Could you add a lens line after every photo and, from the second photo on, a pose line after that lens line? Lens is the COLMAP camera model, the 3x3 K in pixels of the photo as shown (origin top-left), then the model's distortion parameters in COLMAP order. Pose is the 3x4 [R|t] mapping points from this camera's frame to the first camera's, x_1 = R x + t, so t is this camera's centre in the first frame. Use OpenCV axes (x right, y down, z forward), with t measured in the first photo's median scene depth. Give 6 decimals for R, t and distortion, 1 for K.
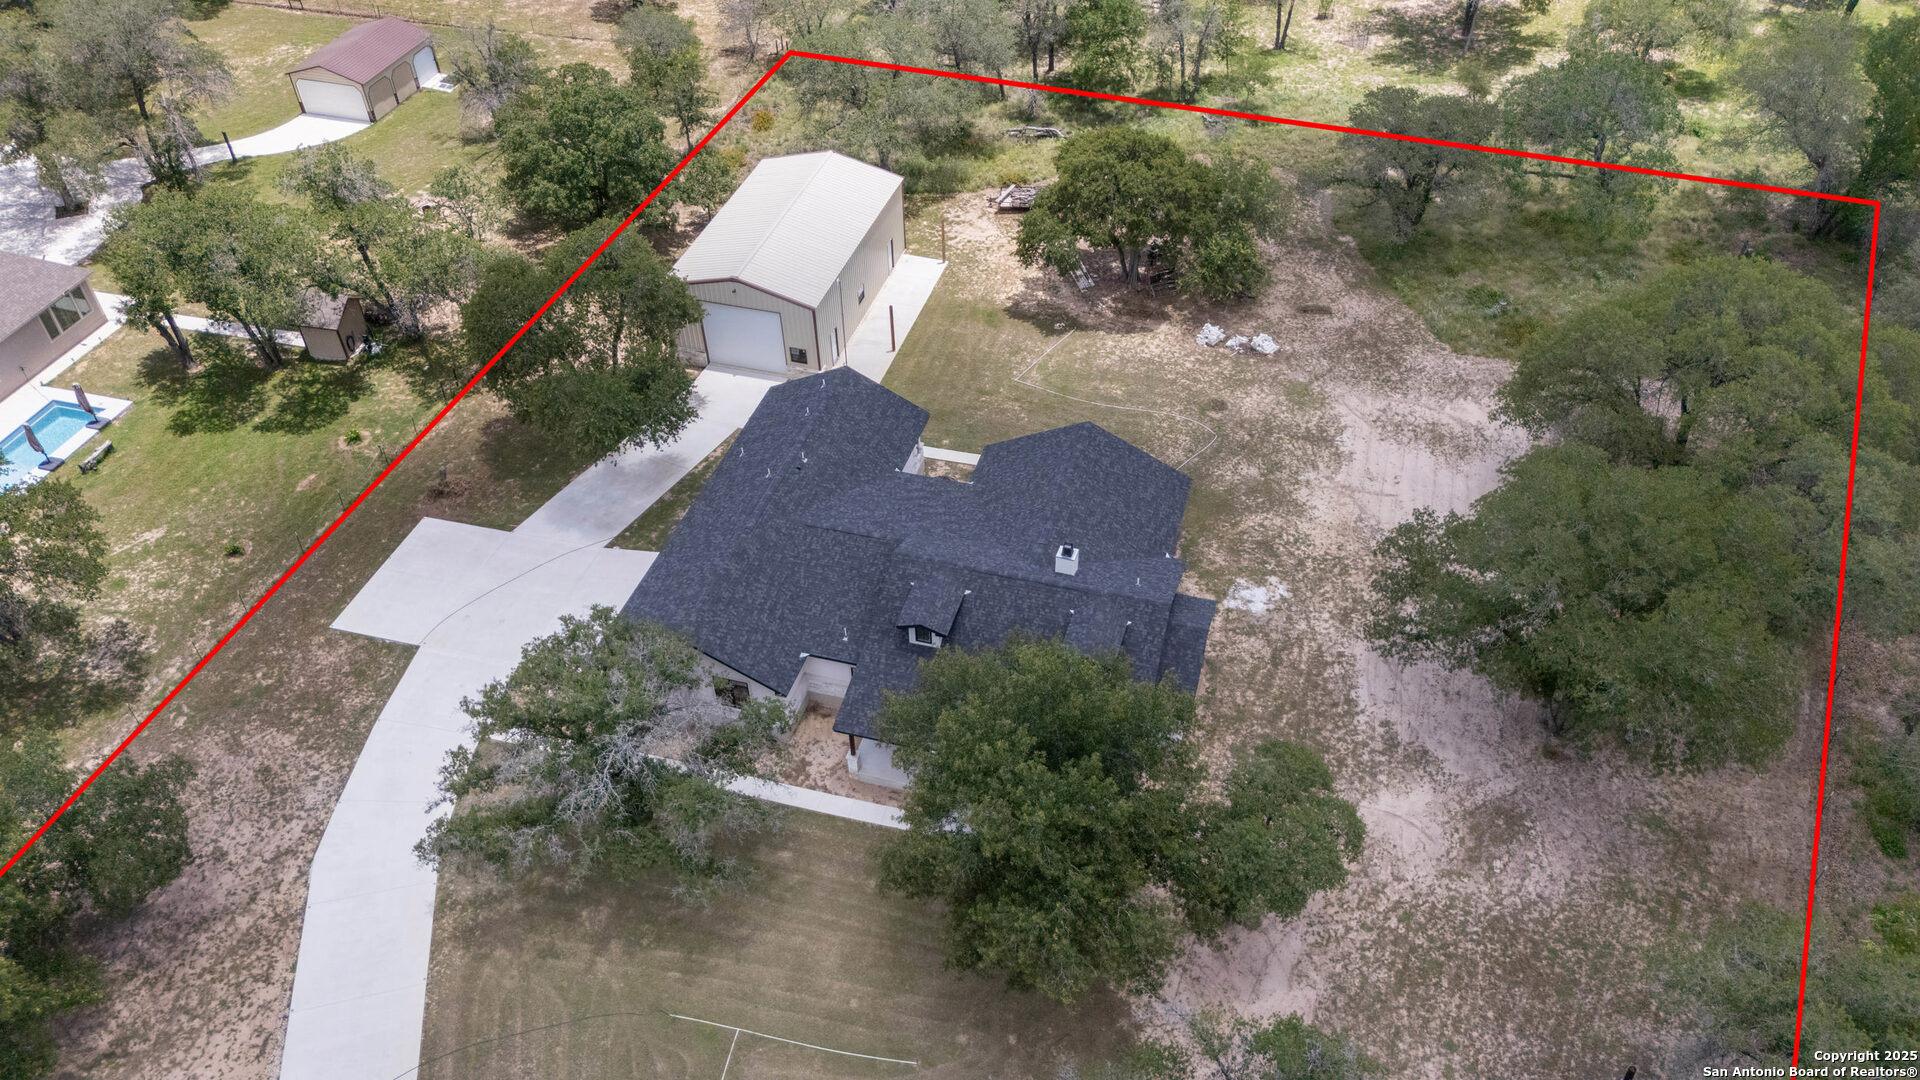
lens RADIAL K [[1426.3, 0, 960.0], [0, 1426.3, 540.0], [0, 0, 1]] dist [0.055762, -0.072450]
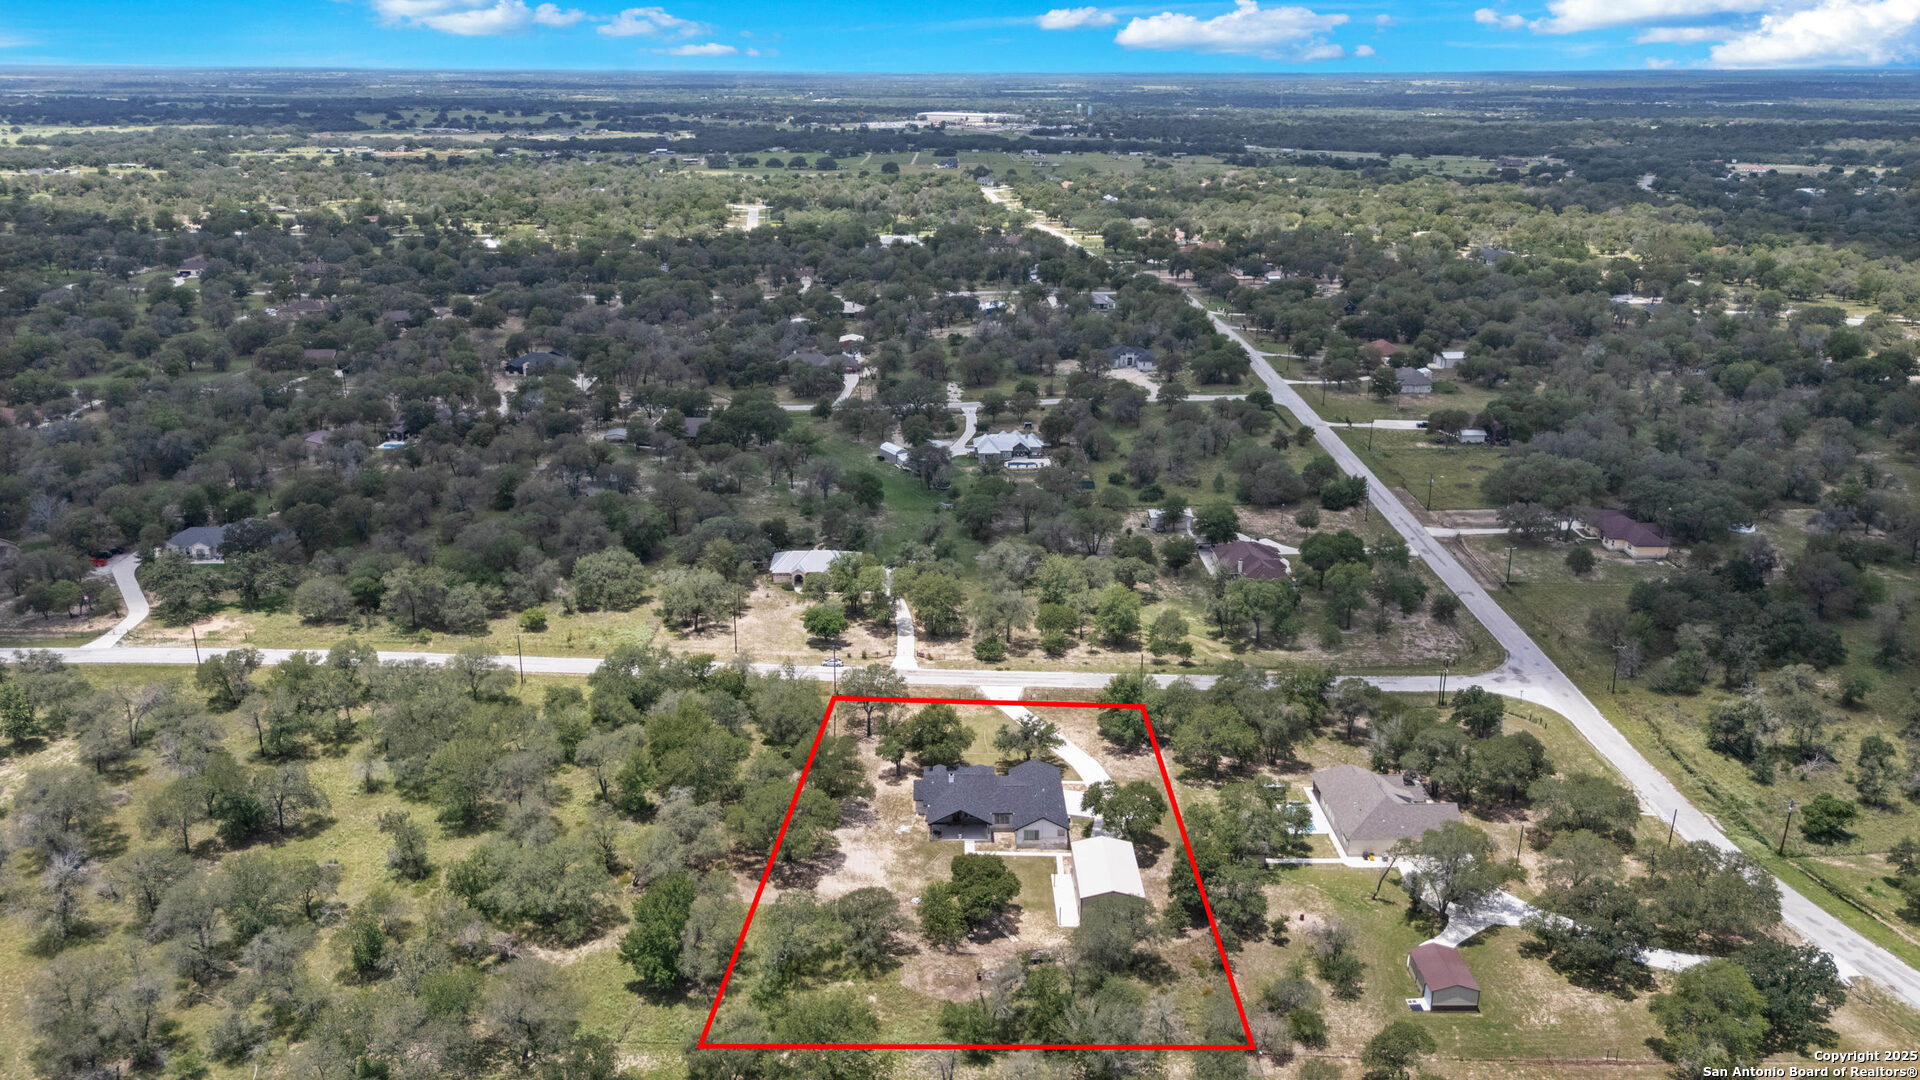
lens RADIAL K [[1426.3, 0, 960.0], [0, 1426.3, 540.0], [0, 0, 1]] dist [0.055762, -0.072450]
pose [[-0.955836, 0.087652, -0.280526, 0.830375], [-0.188449, 0.549669, 0.813850, -2.703194], [0.225532, 0.830771, -0.508876, 1.836287]]
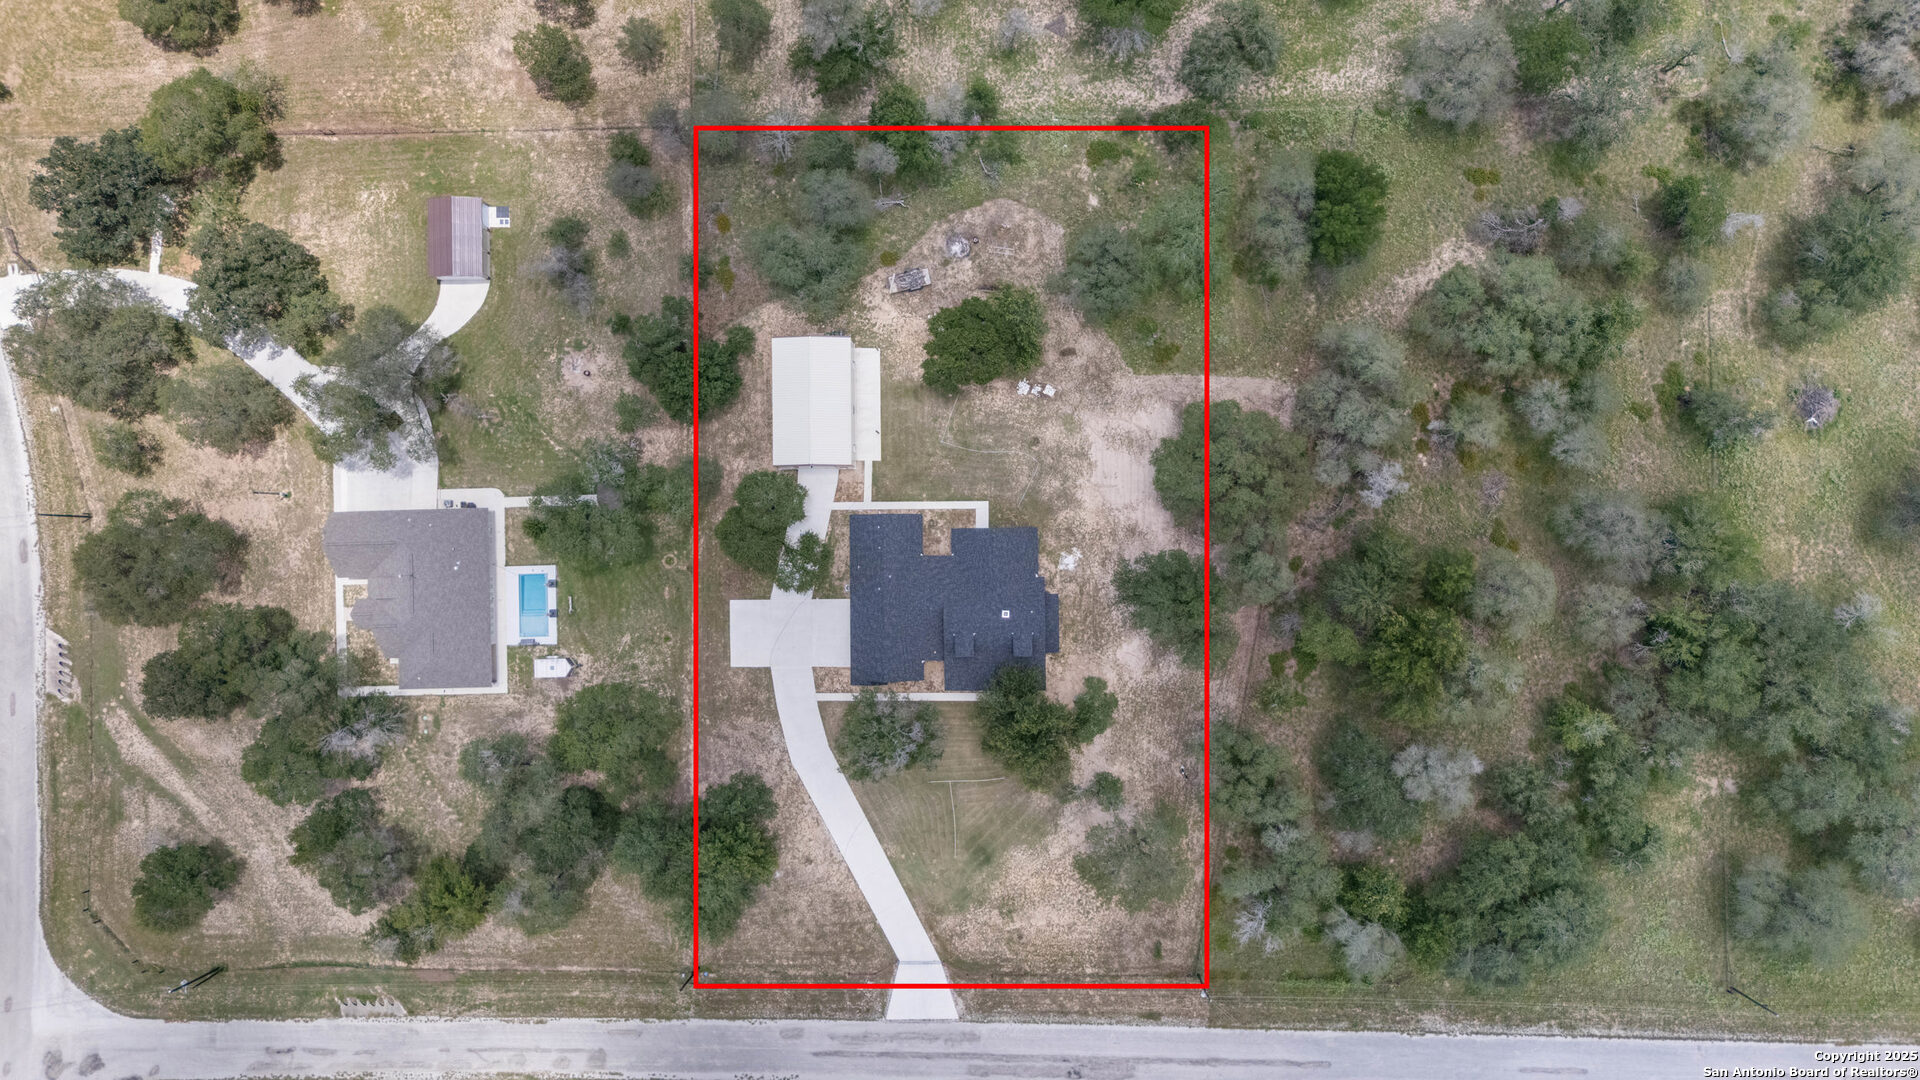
lens RADIAL K [[1426.3, 0, 960.0], [0, 1426.3, 540.0], [0, 0, 1]] dist [0.055762, -0.072450]
pose [[0.956455, -0.291601, -0.012752, 0.050556], [0.205552, 0.641909, 0.738716, -1.627466], [-0.207225, -0.709170, 0.673896, -0.569977]]
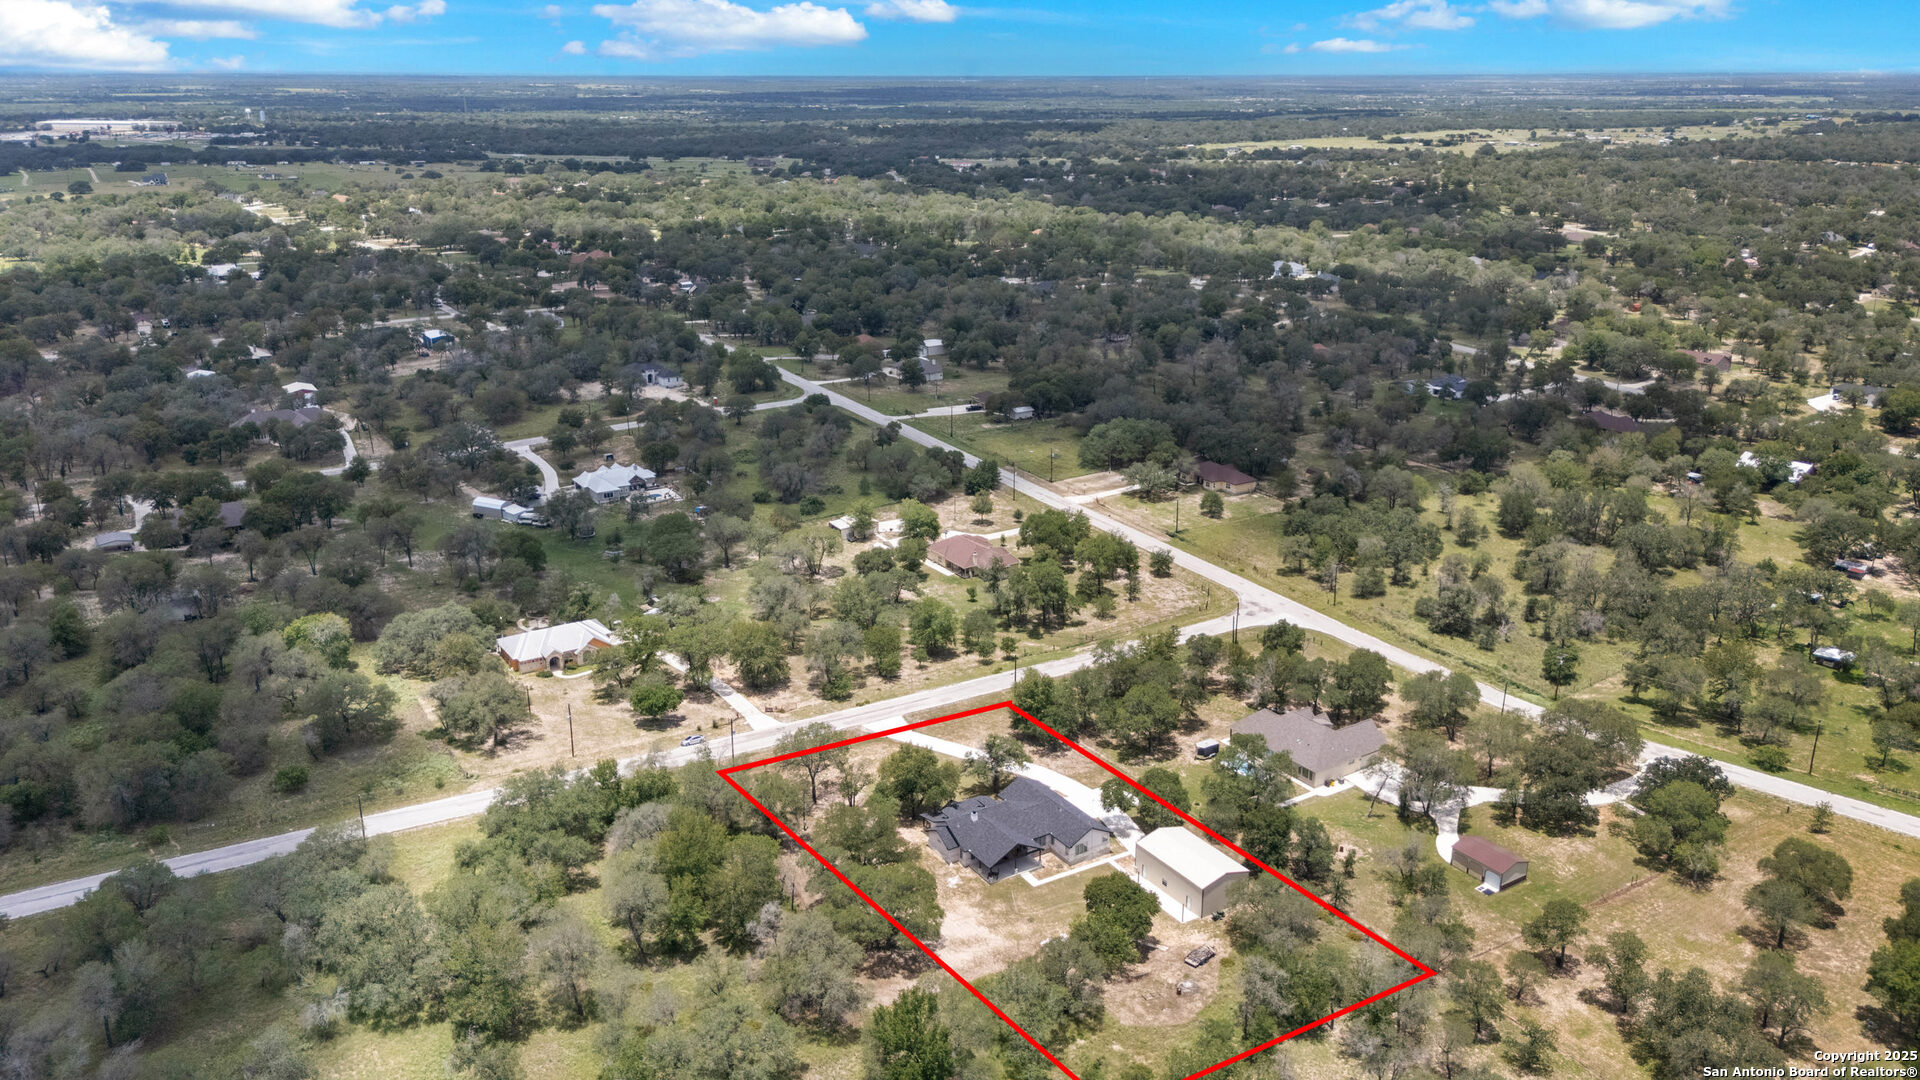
lens RADIAL K [[1426.3, 0, 960.0], [0, 1426.3, 540.0], [0, 0, 1]] dist [0.055762, -0.072450]
pose [[-0.648400, 0.230104, -0.725693, 2.009565], [-0.483786, 0.611469, 0.626144, -2.113328], [0.587817, 0.757072, -0.285155, 1.110446]]
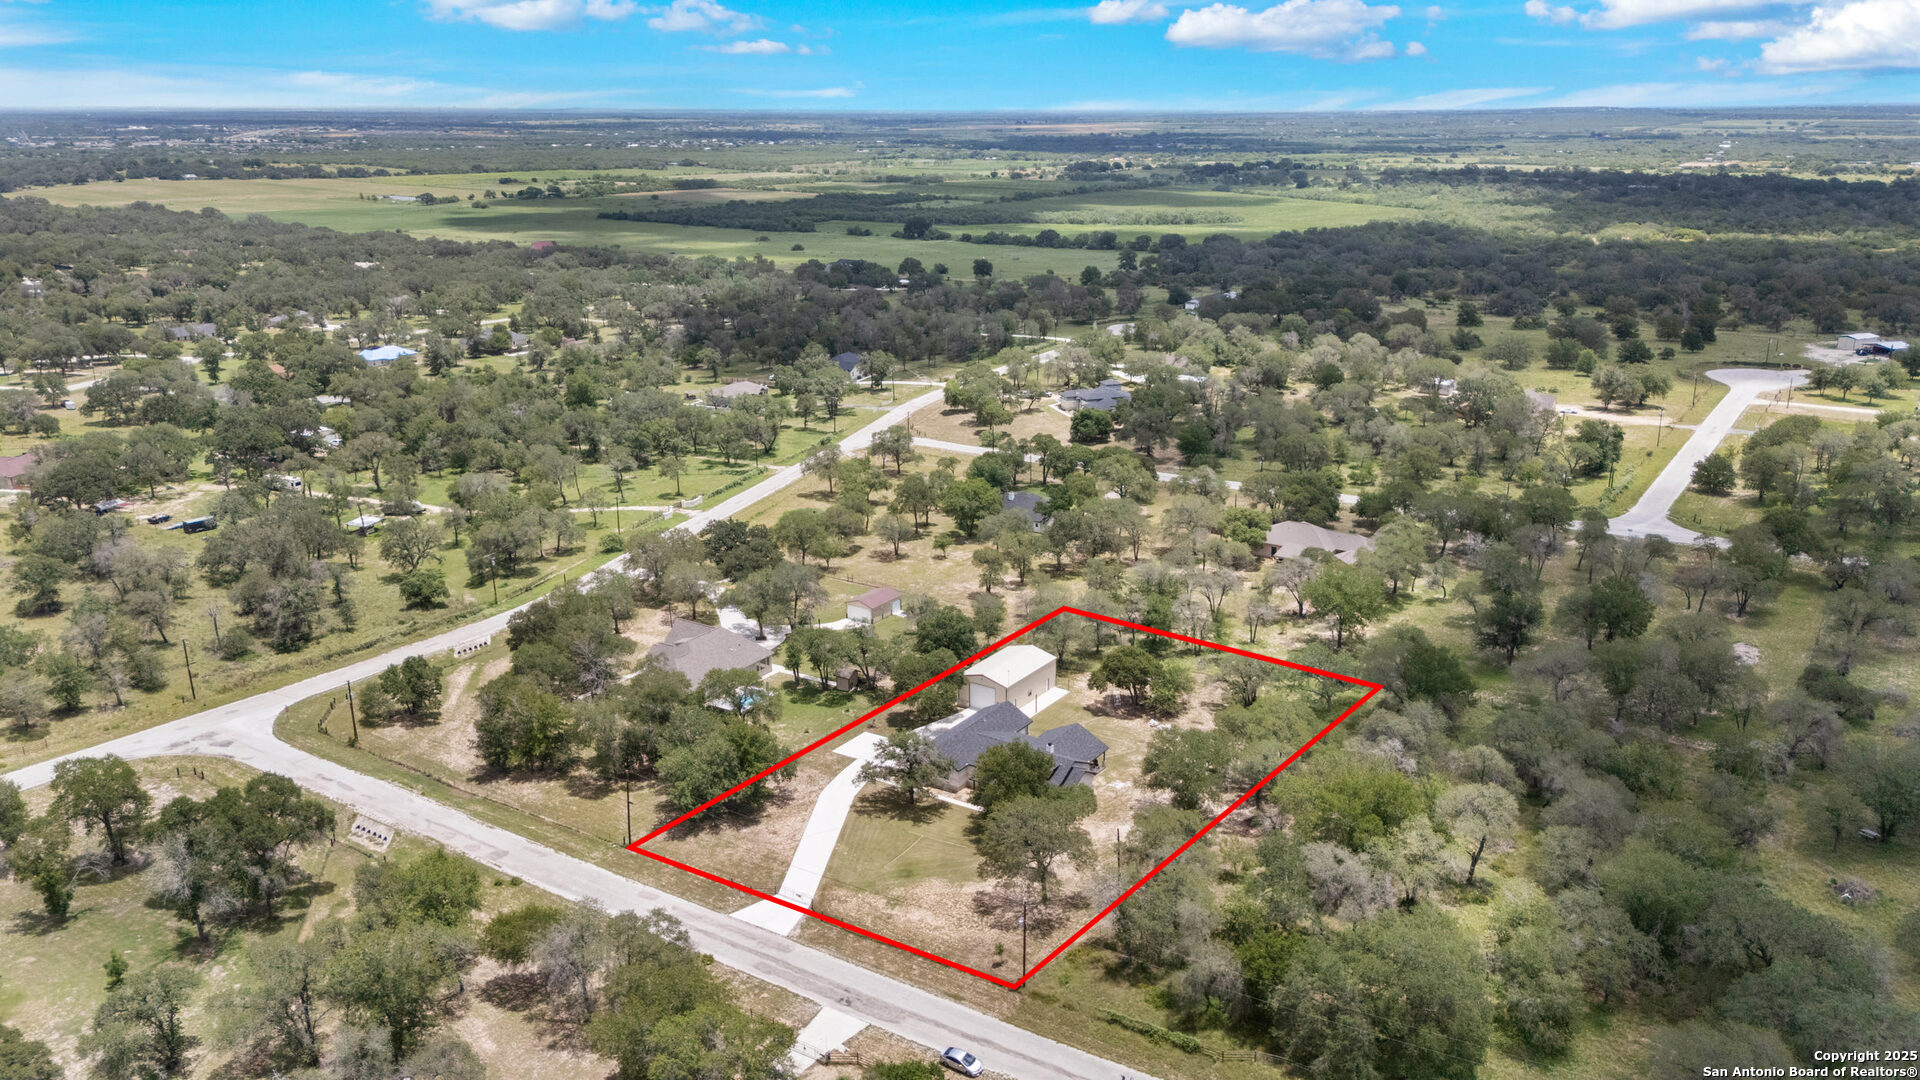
lens RADIAL K [[1426.3, 0, 960.0], [0, 1426.3, 540.0], [0, 0, 1]] dist [0.055762, -0.072450]
pose [[0.952708, 0.095174, -0.288598, 0.592851], [-0.207399, 0.897765, -0.388593, 0.687140], [0.222109, 0.430071, 0.875047, -1.615368]]
